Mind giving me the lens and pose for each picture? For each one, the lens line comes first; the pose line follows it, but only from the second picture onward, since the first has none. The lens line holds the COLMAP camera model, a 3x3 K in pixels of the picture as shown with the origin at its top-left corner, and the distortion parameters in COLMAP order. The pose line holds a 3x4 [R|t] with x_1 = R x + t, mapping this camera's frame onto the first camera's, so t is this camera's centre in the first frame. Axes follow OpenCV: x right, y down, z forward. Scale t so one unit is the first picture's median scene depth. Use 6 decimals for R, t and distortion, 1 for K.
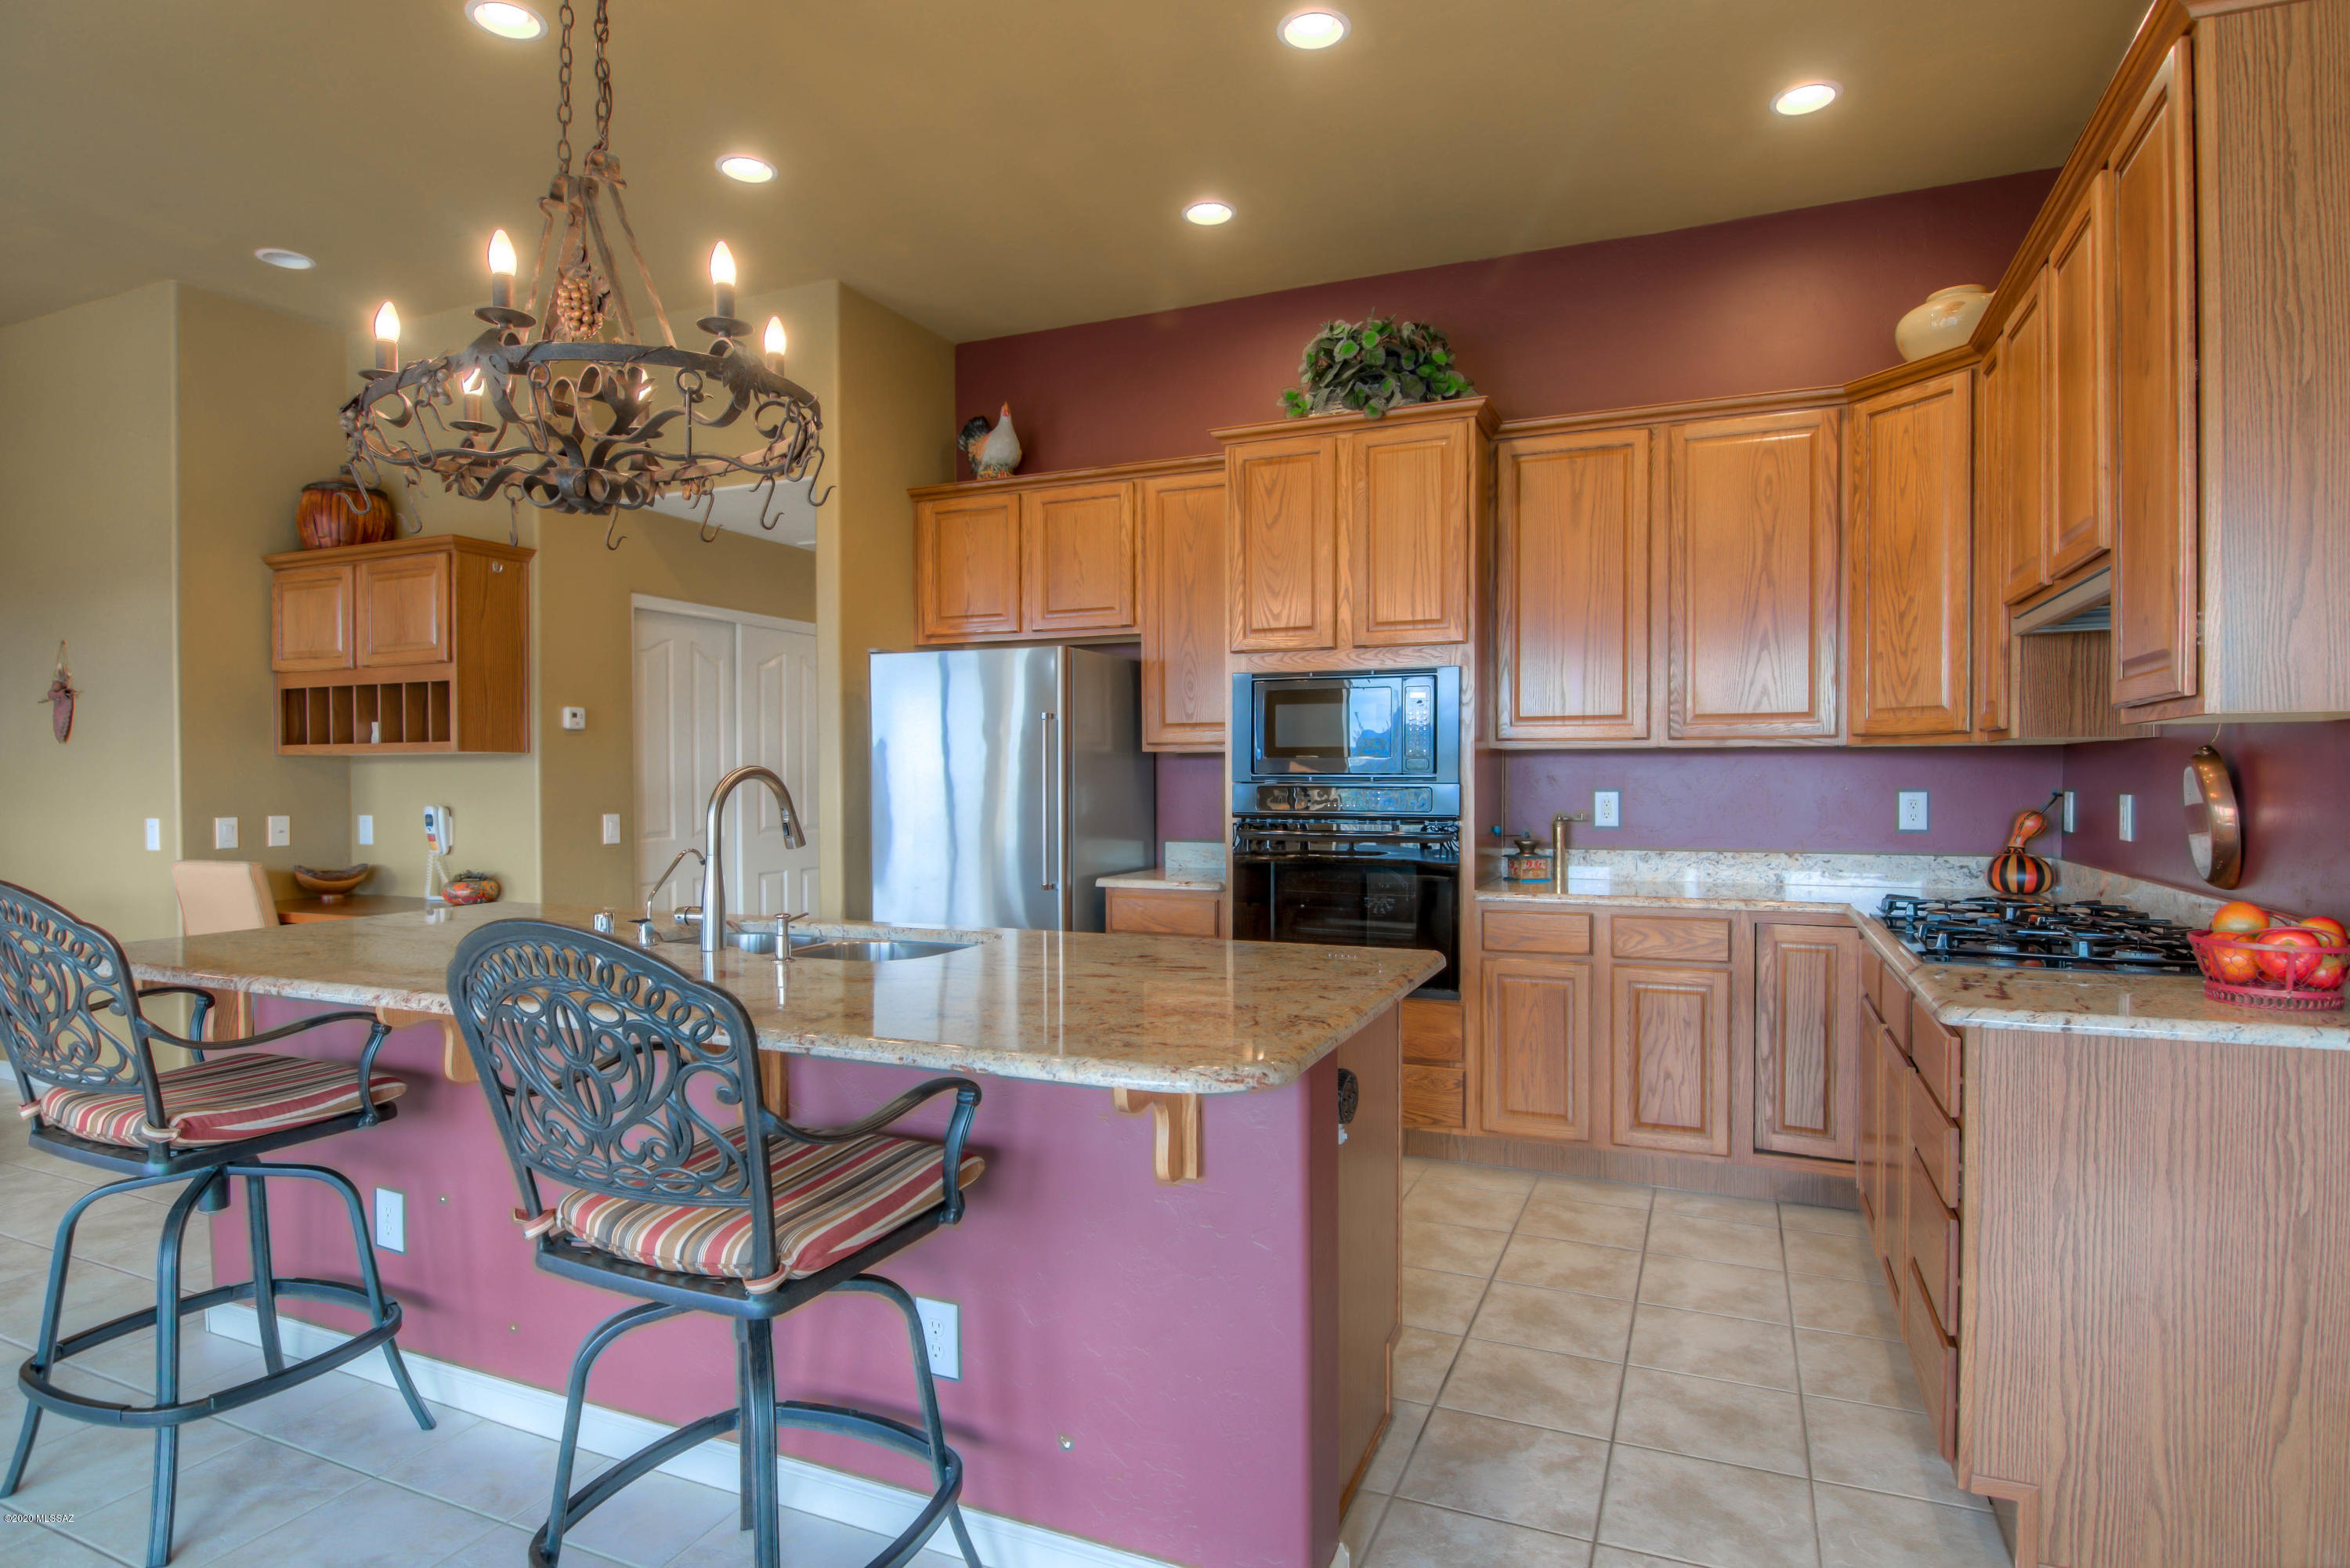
lens RADIAL K [[1197.8, 0, 1179.2], [0, 1197.8, 803.8], [0, 0, 1]] dist [-0.002617, -0.010412]
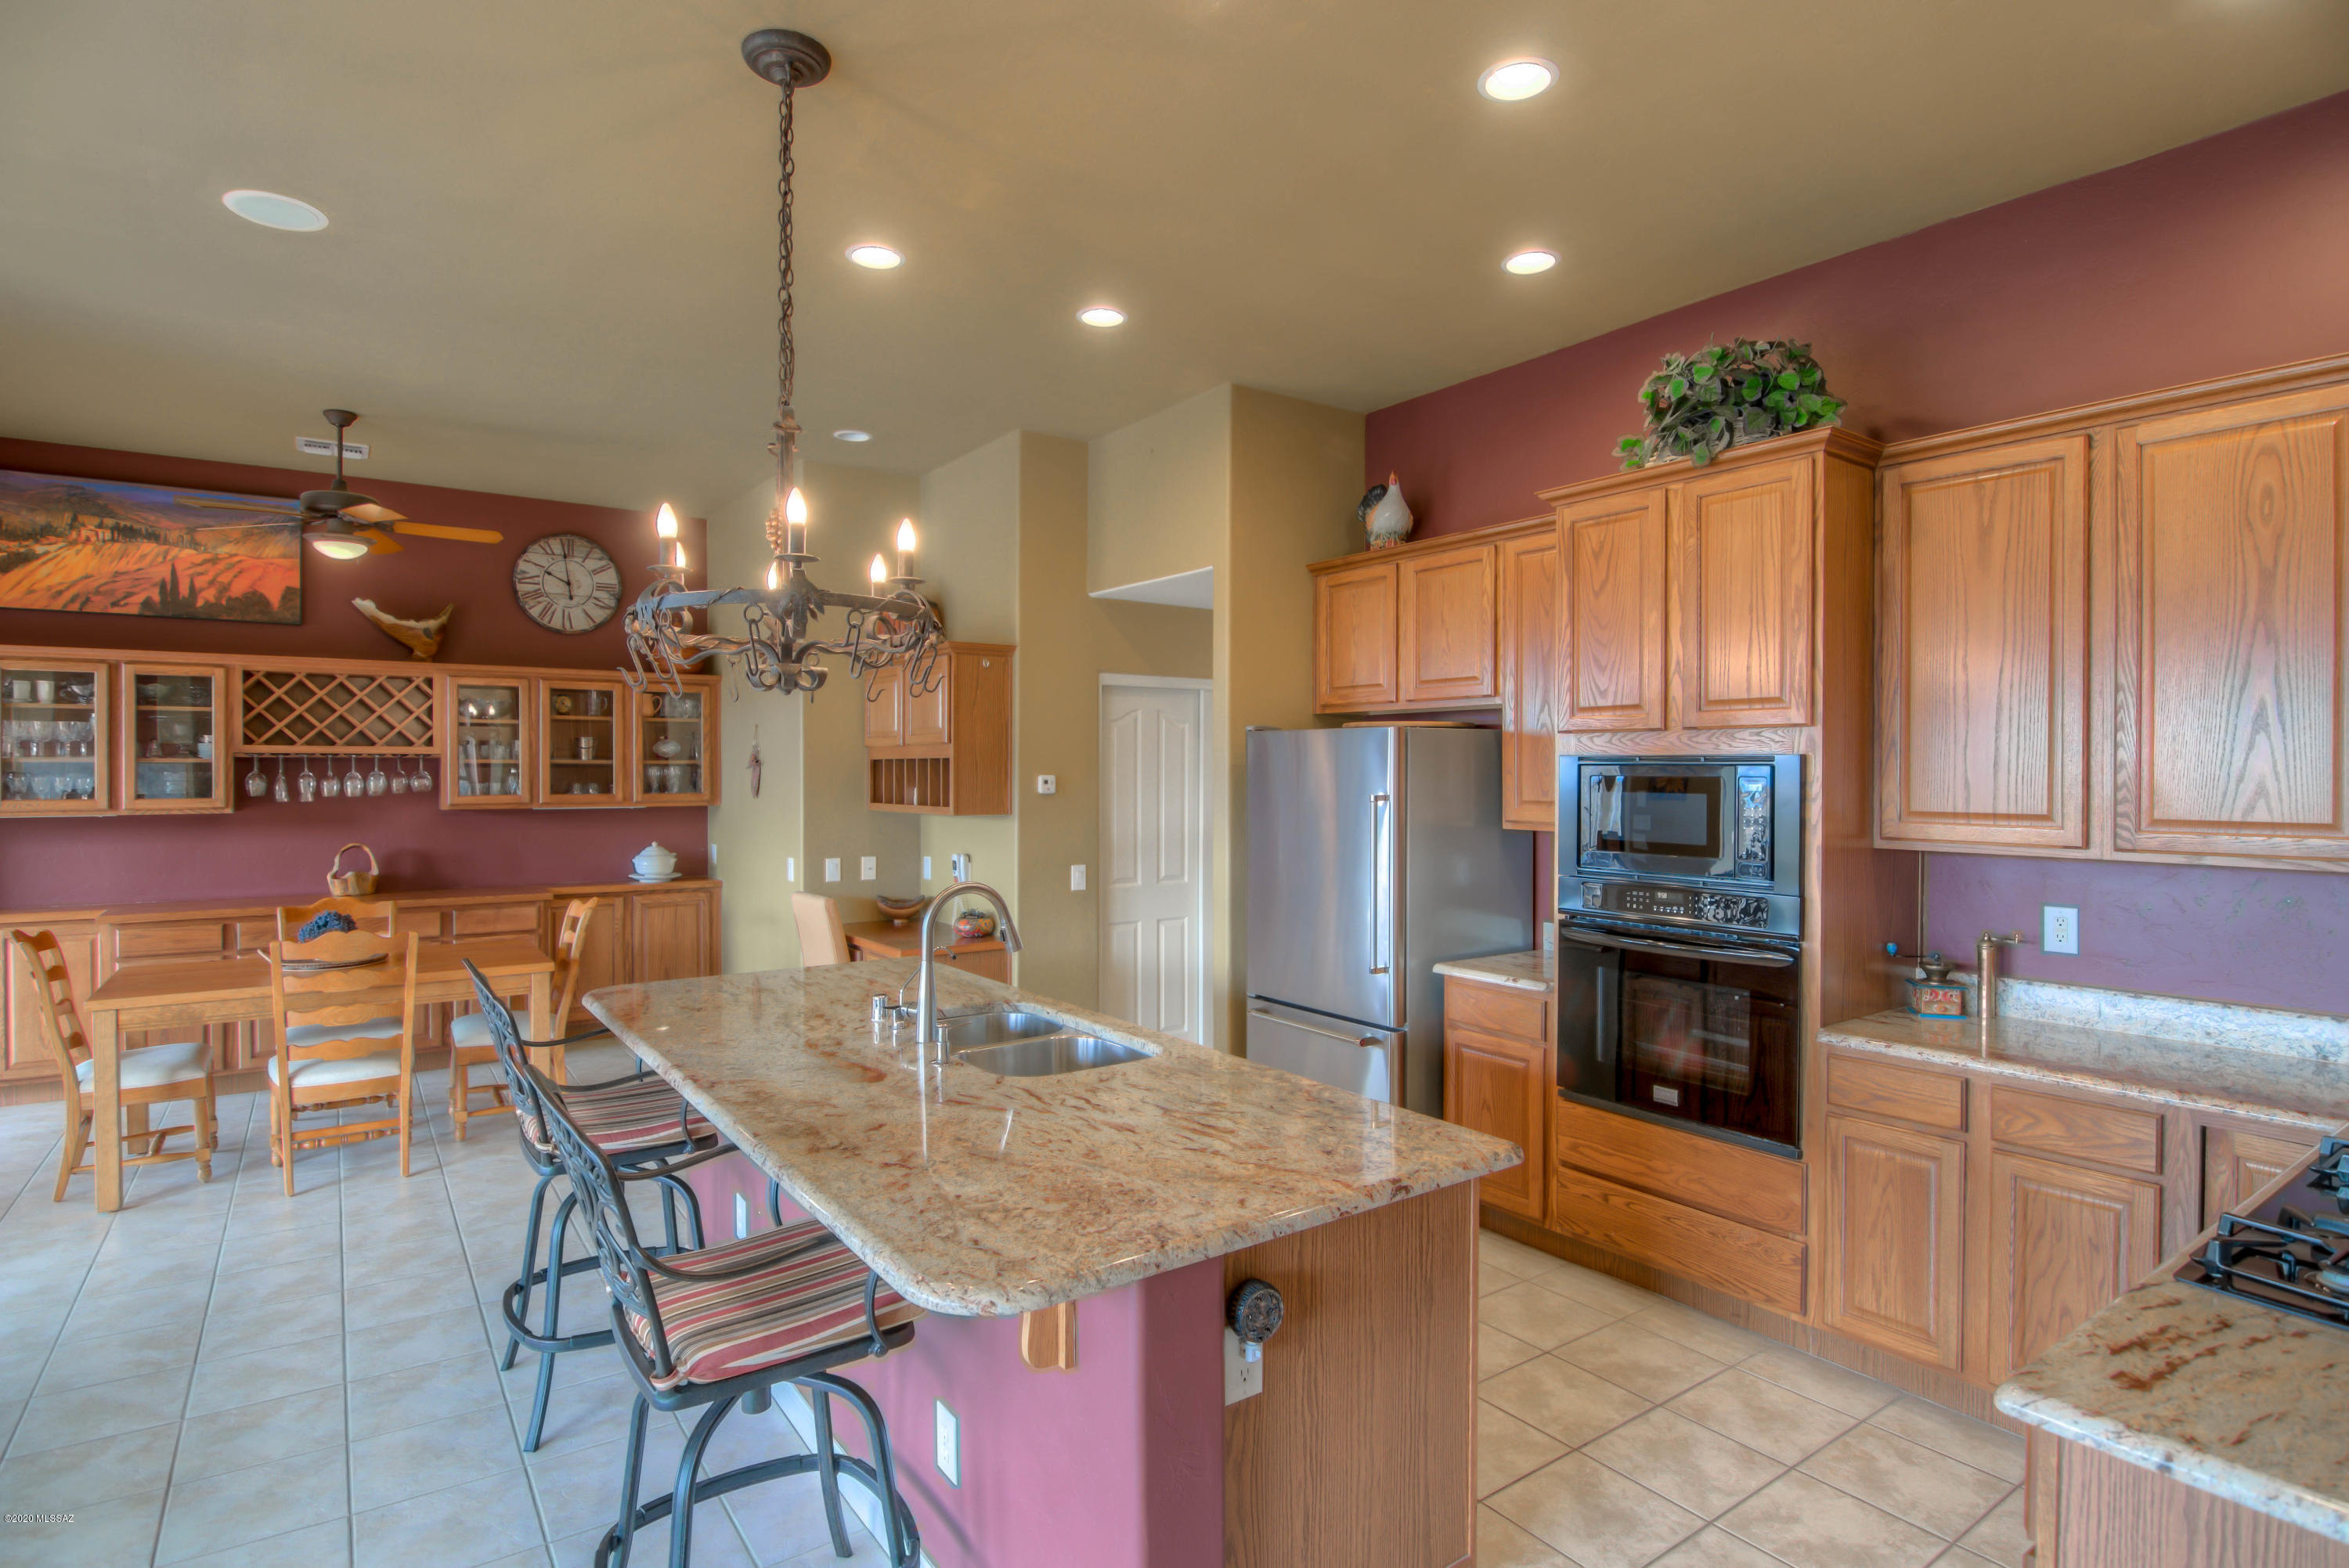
lens RADIAL K [[1197.3, 0, 1247.8], [0, 1197.3, 782.3], [0, 0, 1]] dist [-0.002617, -0.010412]
pose [[0.865708, 0.007976, -0.500486, 0.304366], [-0.011495, 0.999926, -0.003948, -0.084603], [0.500417, 0.009171, 0.865736, 0.092014]]
